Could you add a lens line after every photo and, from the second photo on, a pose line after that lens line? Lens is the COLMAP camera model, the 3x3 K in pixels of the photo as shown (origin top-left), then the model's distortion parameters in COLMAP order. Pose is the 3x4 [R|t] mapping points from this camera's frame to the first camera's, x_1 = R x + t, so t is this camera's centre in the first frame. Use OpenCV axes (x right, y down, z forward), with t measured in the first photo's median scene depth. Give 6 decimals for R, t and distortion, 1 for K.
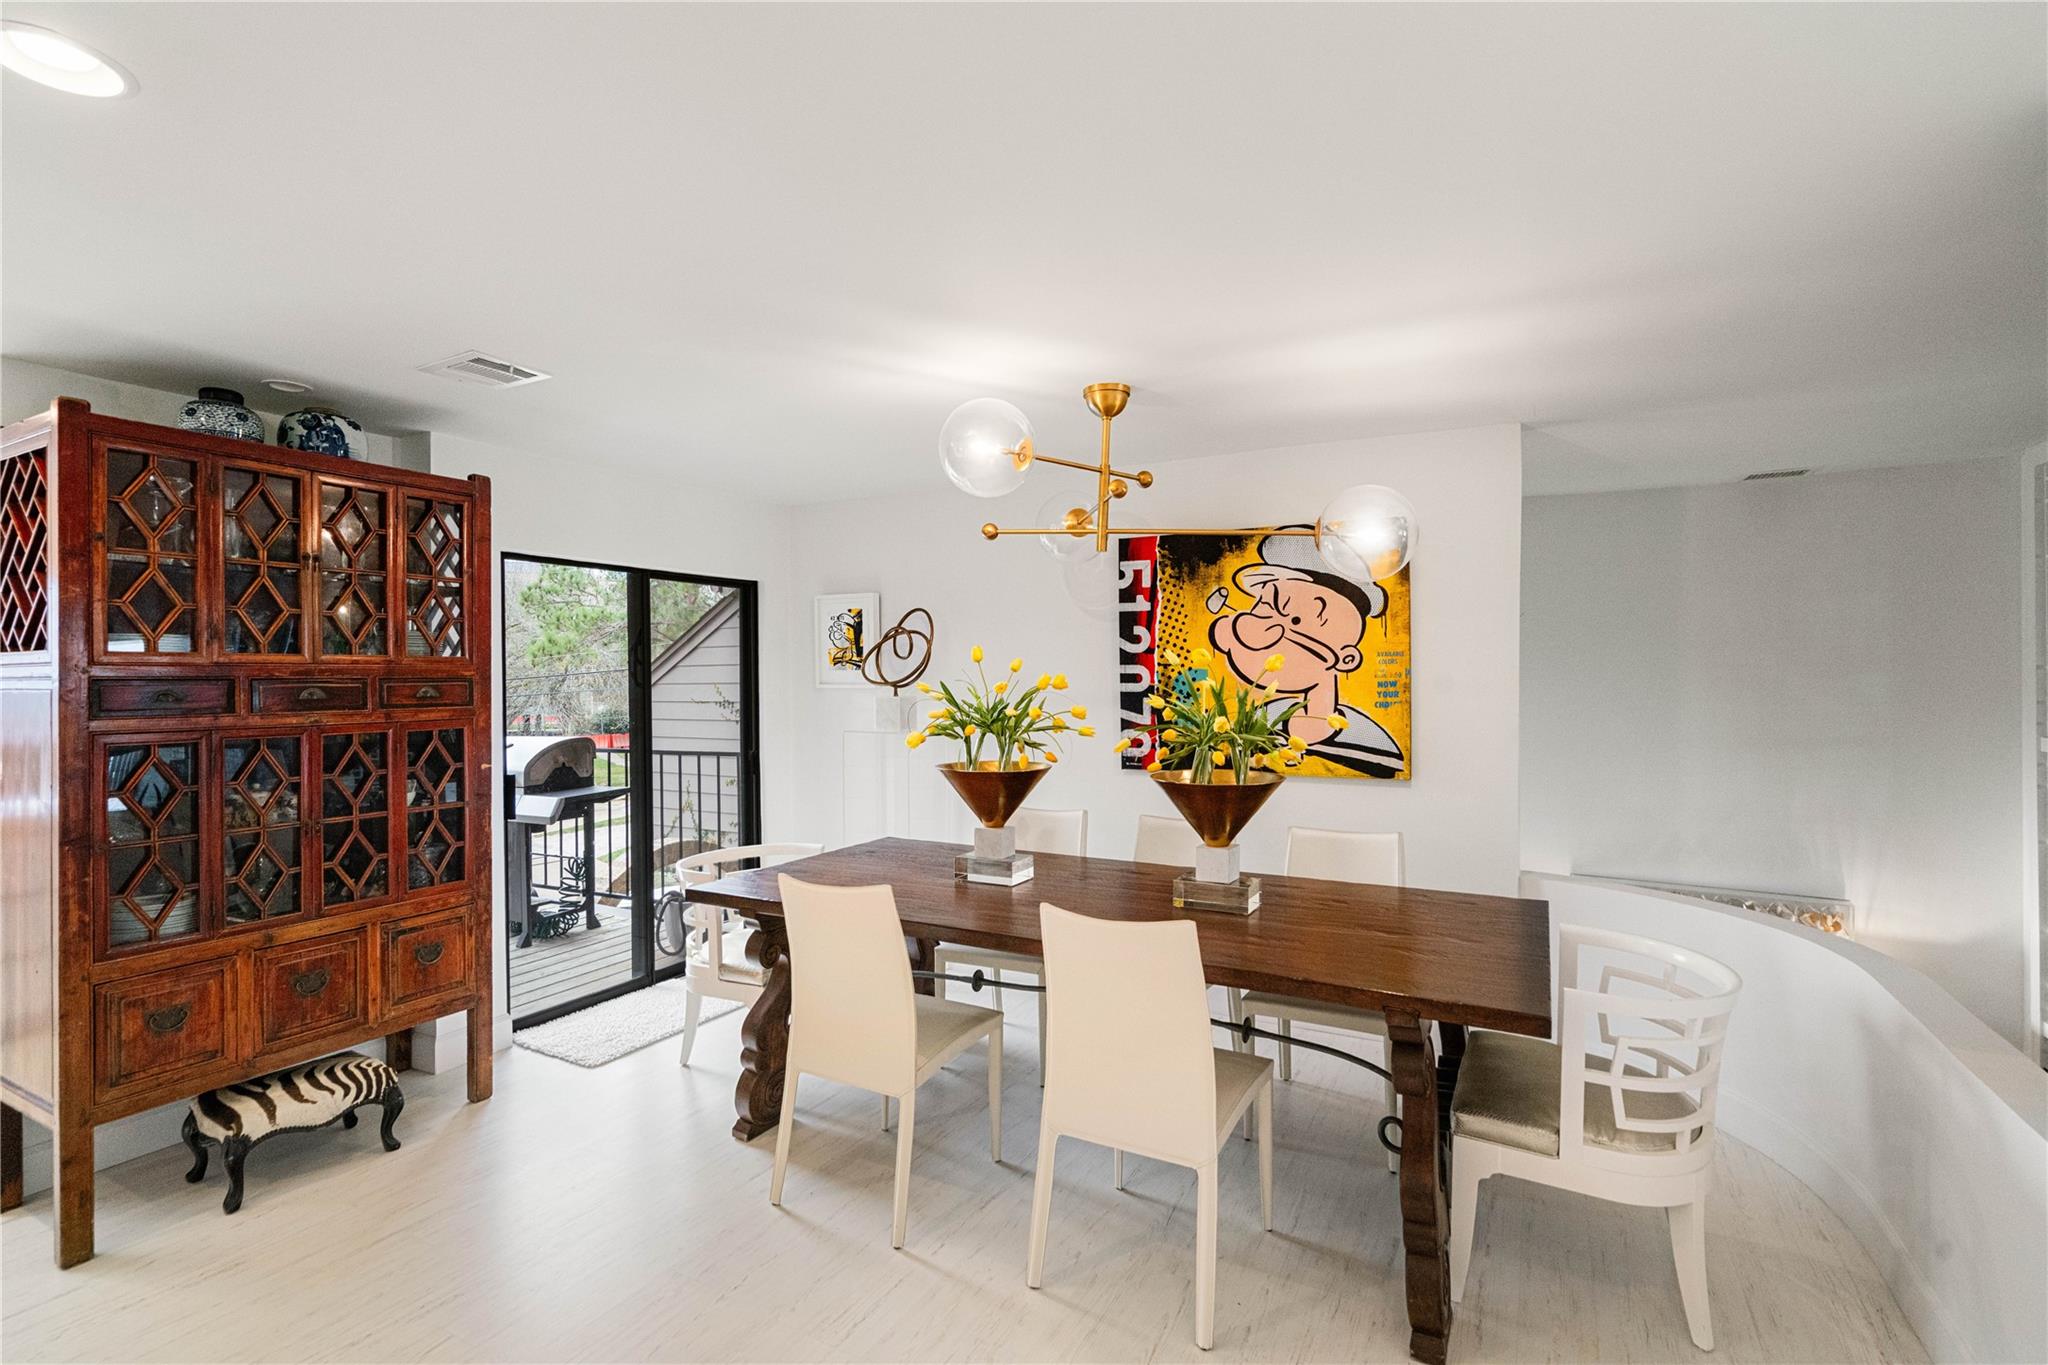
lens RADIAL K [[944.7, 0, 1020.0], [0, 944.7, 679.7], [0, 0, 1]] dist [0.001398, 0.002572]
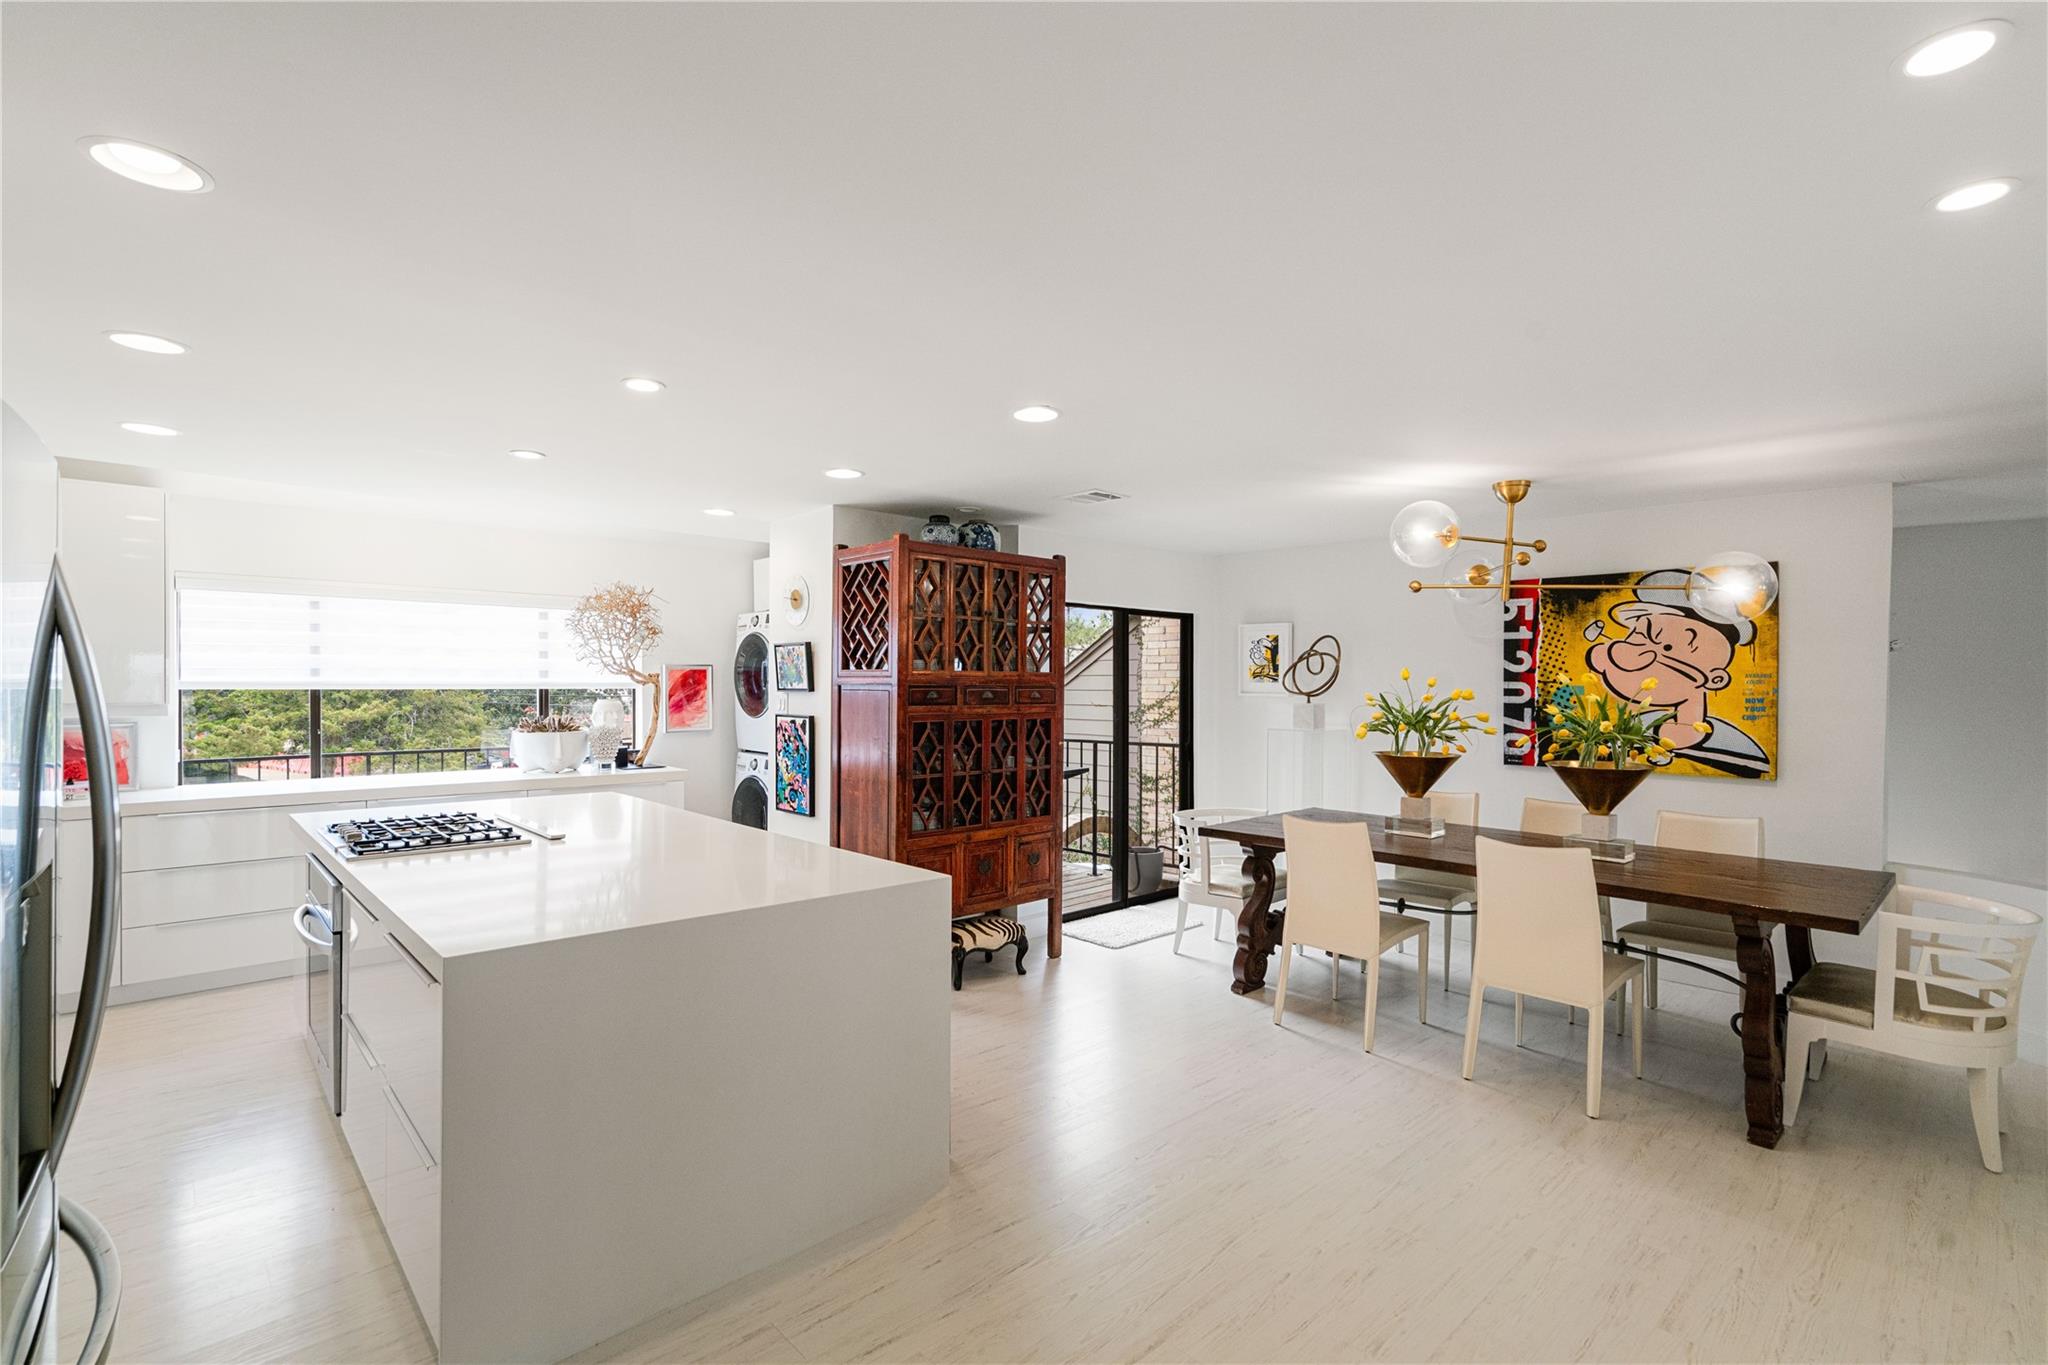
lens RADIAL K [[944.7, 0, 1032.5], [0, 944.7, 688.9], [0, 0, 1]] dist [0.001398, 0.002572]
pose [[0.953365, 0.014306, -0.301480, -0.156318], [-0.014155, 0.999896, 0.002686, -0.000771], [0.301487, 0.001707, 0.953469, -0.532412]]
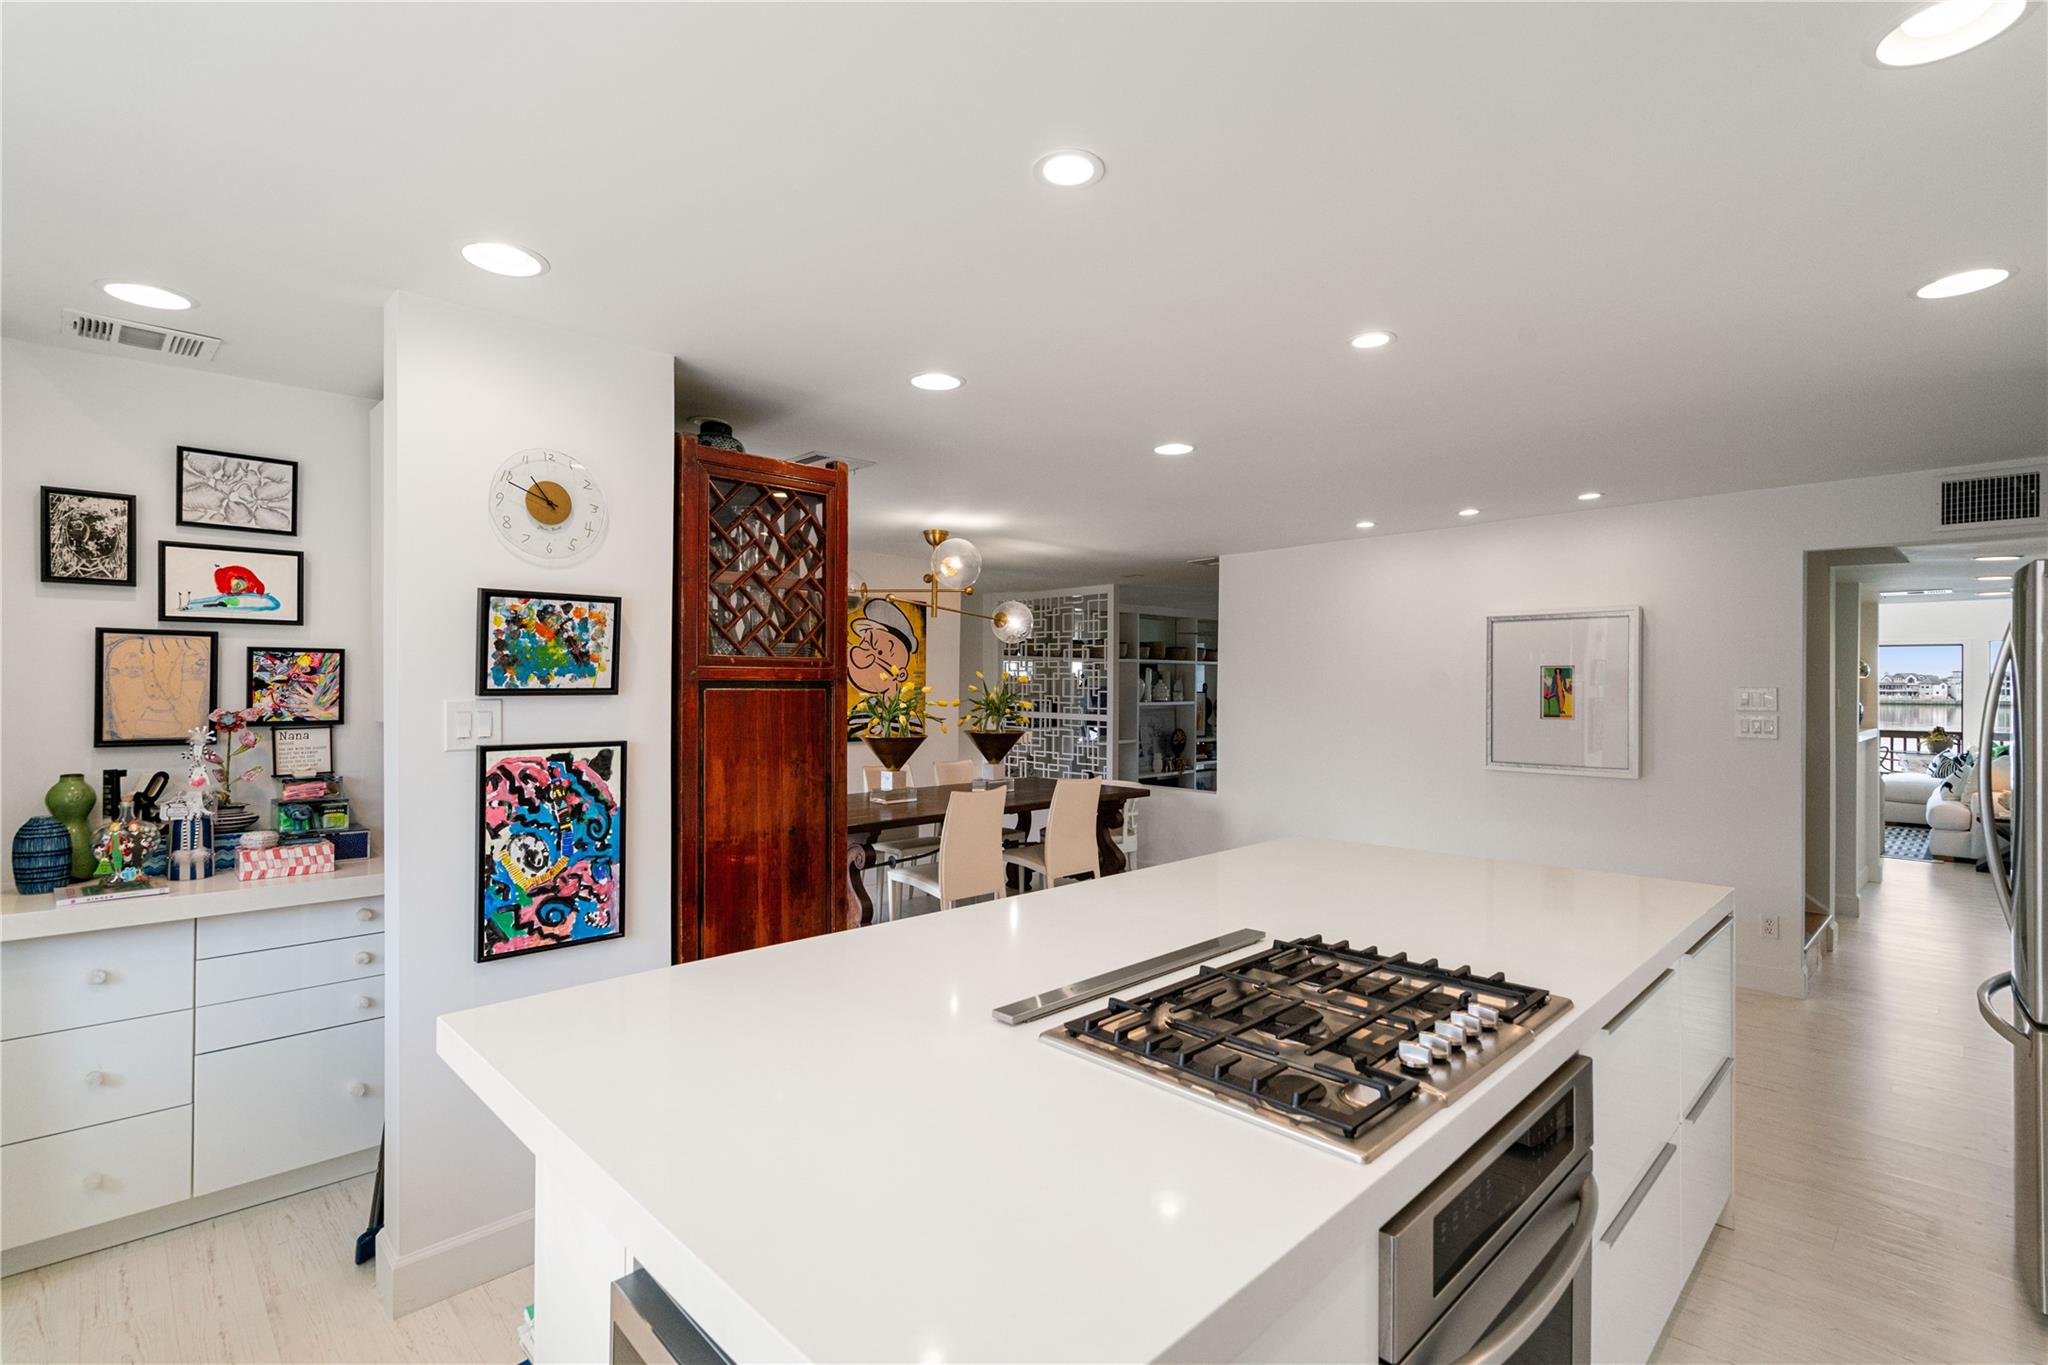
lens RADIAL K [[944.7, 0, 1027.7], [0, 944.7, 682.9], [0, 0, 1]] dist [0.001398, 0.002572]
pose [[0.281334, 0.003659, 0.959603, -1.684360], [-0.001868, 0.999993, -0.003265, -0.000785], [-0.959608, -0.000875, 0.281339, 0.303038]]
